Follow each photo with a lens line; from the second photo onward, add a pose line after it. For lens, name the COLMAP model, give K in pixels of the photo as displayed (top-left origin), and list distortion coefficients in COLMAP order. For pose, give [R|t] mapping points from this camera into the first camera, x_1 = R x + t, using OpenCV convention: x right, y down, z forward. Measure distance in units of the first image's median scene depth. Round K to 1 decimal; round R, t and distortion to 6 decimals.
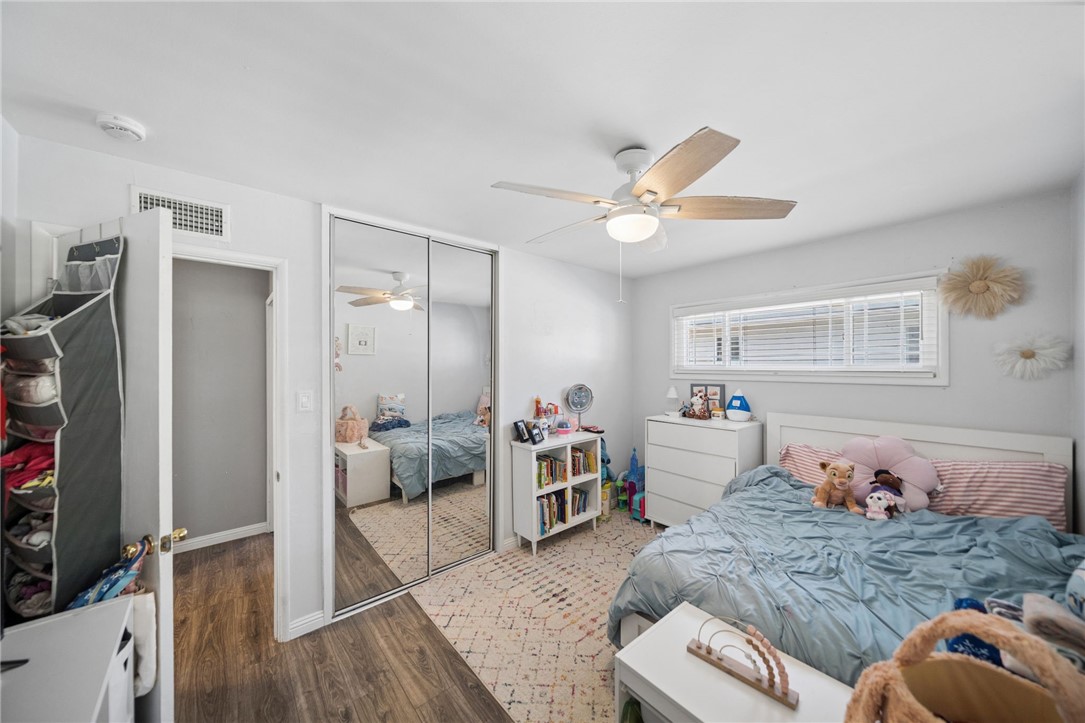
lens RADIAL K [[378.0, 0, 521.4], [0, 378.0, 361.1], [0, 0, 1]] dist [0.001121, 0.000016]
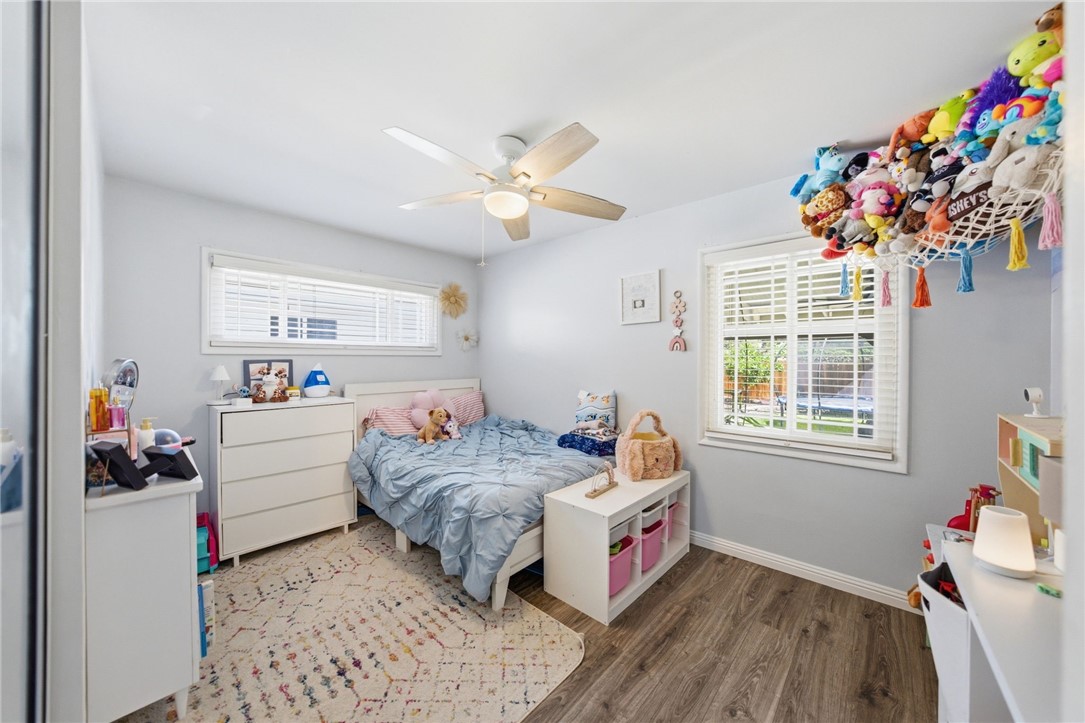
lens RADIAL K [[412.1, 0, 542.5], [0, 412.1, 361.5], [0, 0, 1]] dist [0.000073, 0.000012]
pose [[-0.186751, -0.002607, 0.982404, -0.538894], [-0.013767, 0.999905, 0.000036, 0.060981], [-0.982311, -0.013518, -0.186769, 0.638144]]
